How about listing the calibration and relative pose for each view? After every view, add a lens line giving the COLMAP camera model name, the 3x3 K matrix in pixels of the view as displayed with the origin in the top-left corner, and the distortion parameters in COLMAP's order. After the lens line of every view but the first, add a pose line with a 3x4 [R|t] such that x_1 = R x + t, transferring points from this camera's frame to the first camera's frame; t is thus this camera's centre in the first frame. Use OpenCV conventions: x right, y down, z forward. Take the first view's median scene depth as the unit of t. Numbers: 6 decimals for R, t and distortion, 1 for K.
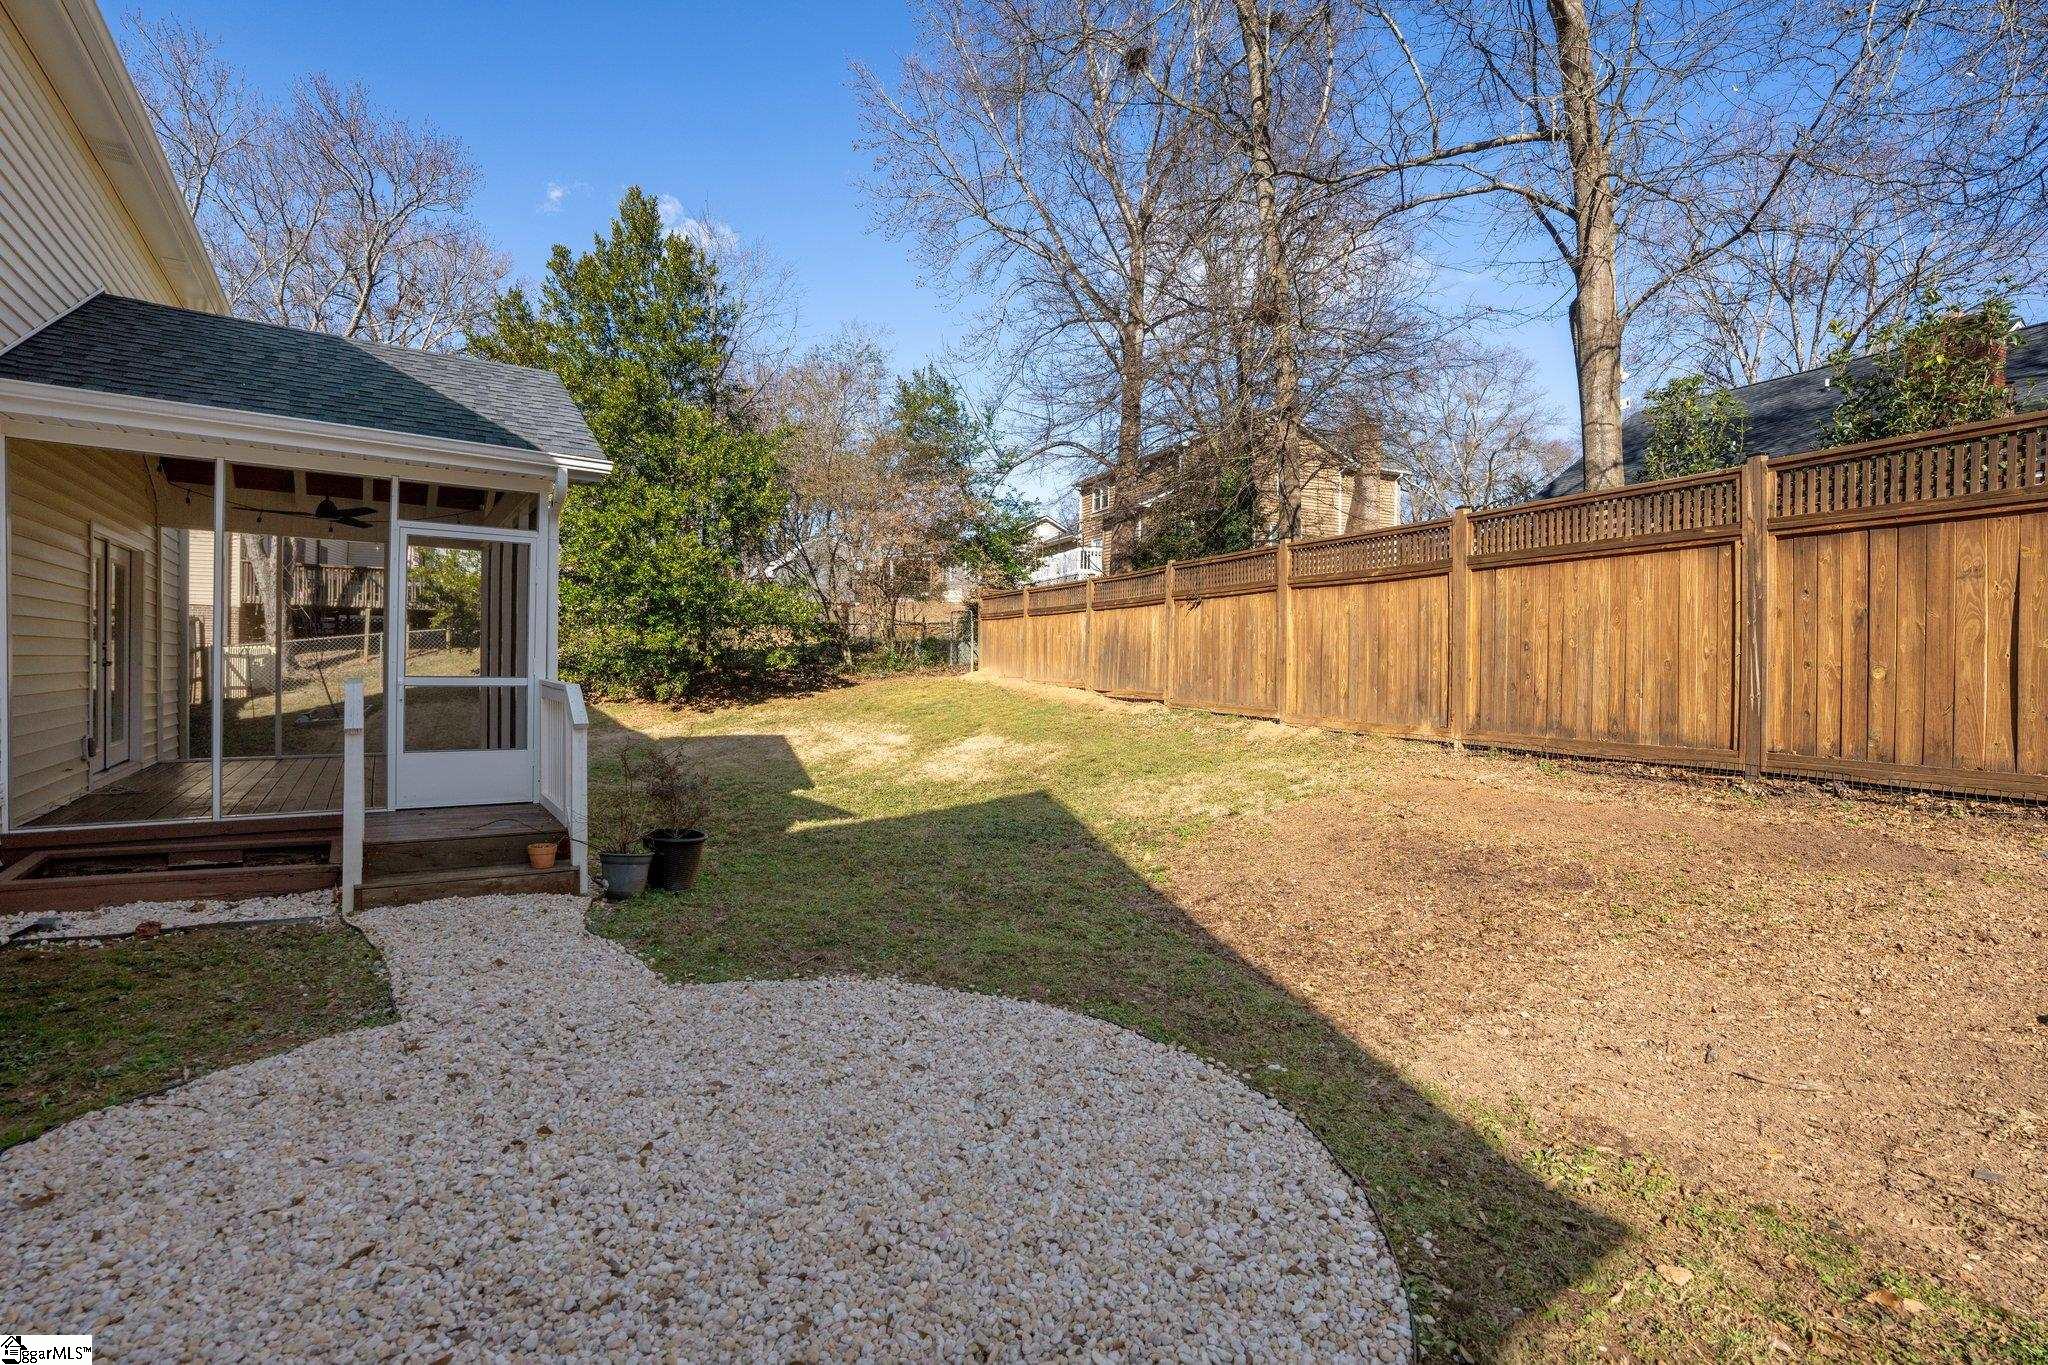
lens RADIAL K [[929.0, 0, 1022.2], [0, 929.0, 673.8], [0, 0, 1]] dist [-0.006697, 0.000248]
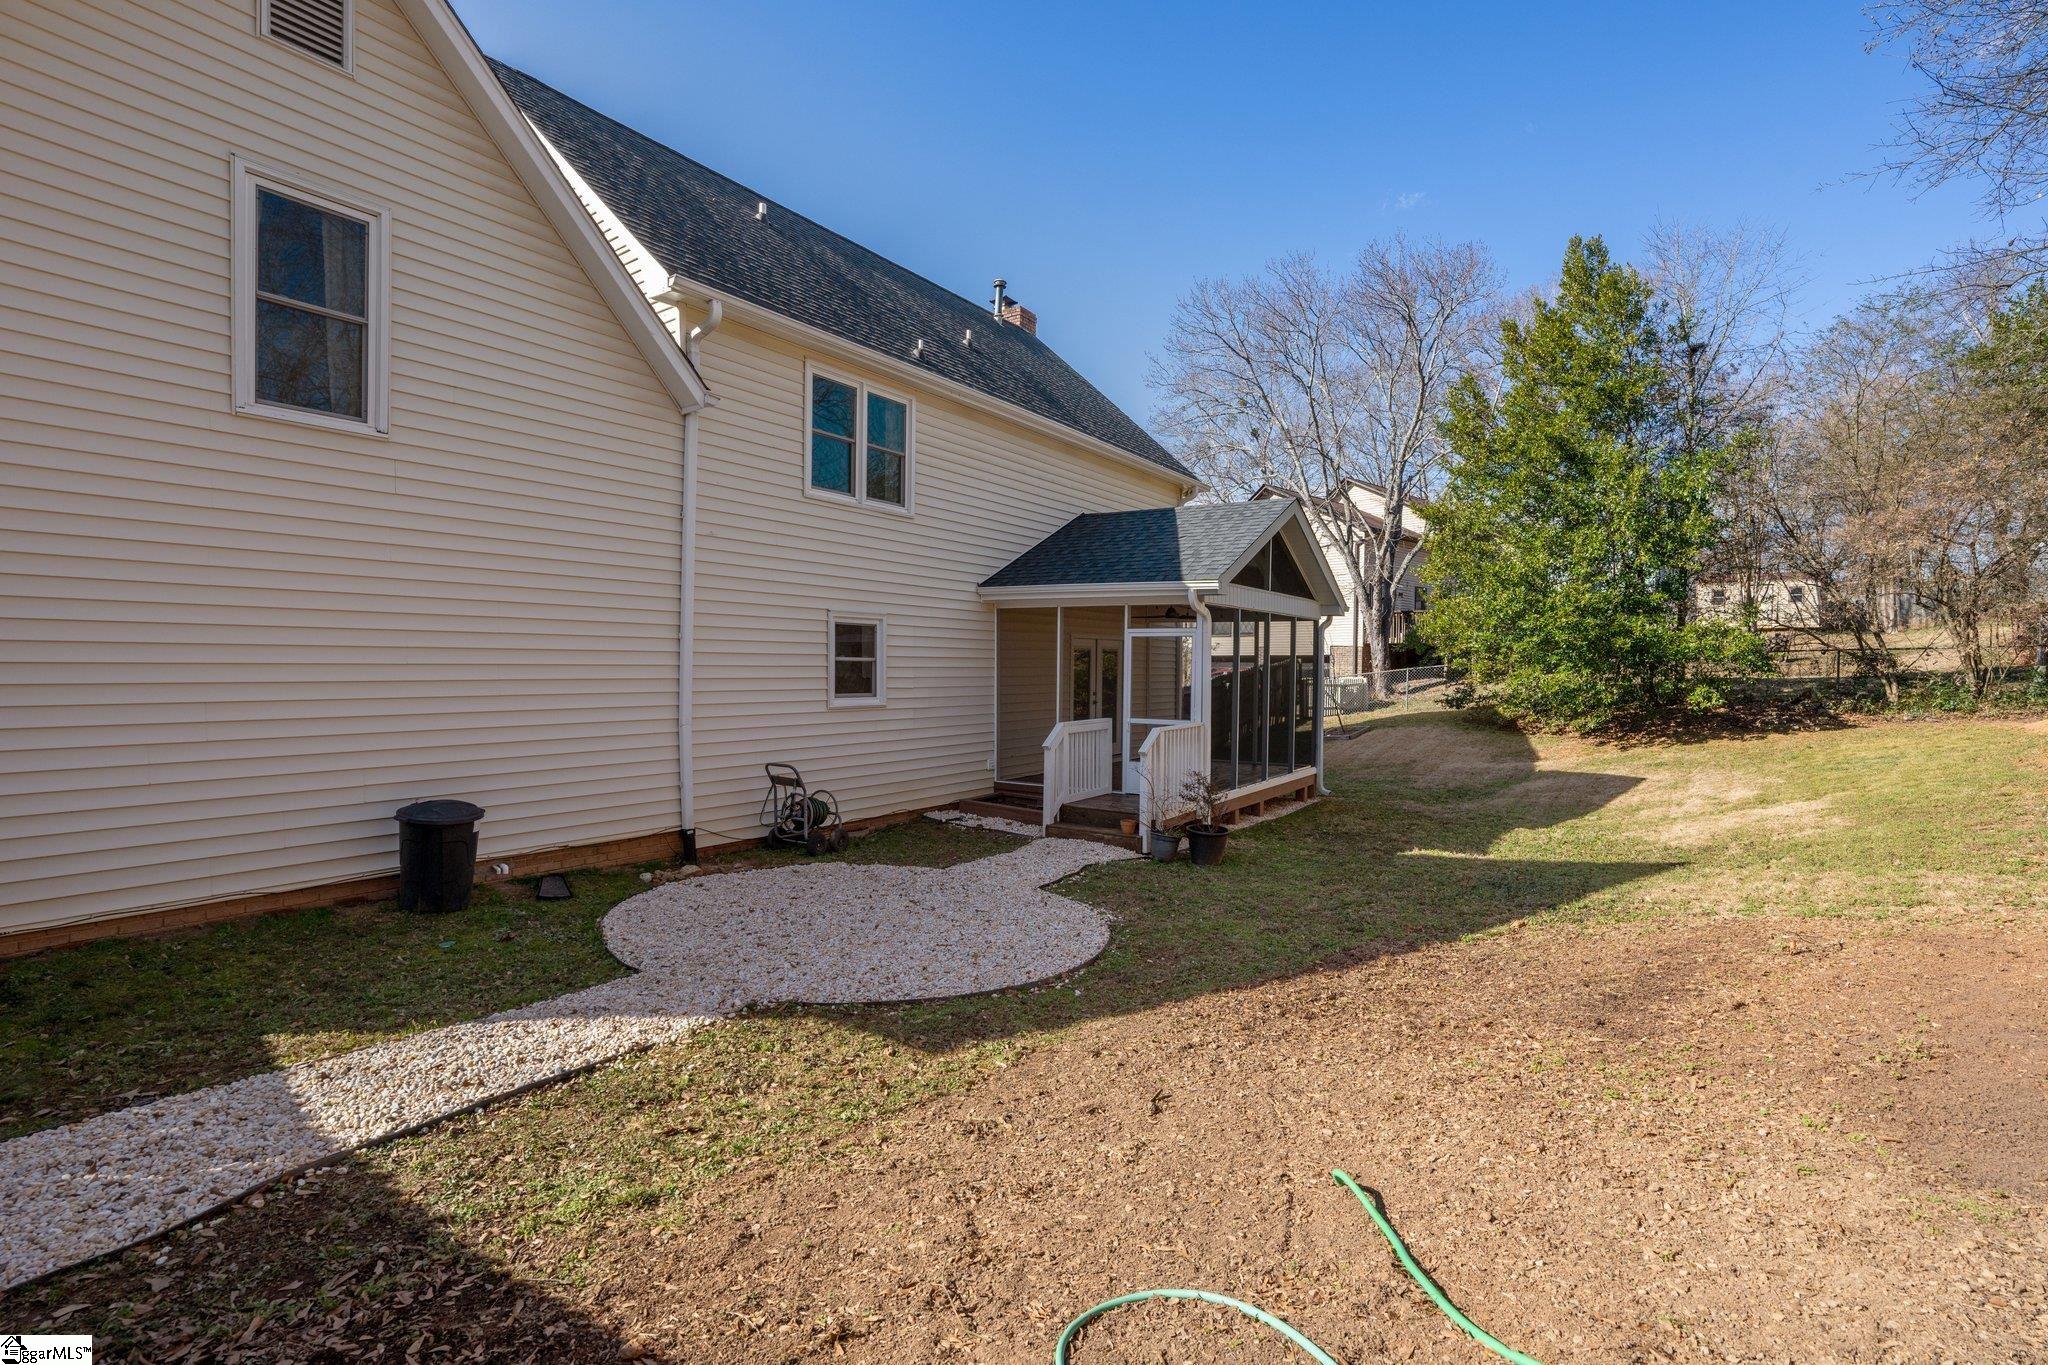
lens RADIAL K [[929.0, 0, 1036.6], [0, 929.0, 679.3], [0, 0, 1]] dist [-0.006697, 0.000248]
pose [[0.389613, 0.003295, -0.920973, 0.299256], [-0.014299, 0.999895, -0.002472, -0.021183], [0.920868, 0.014132, 0.389619, 0.050692]]
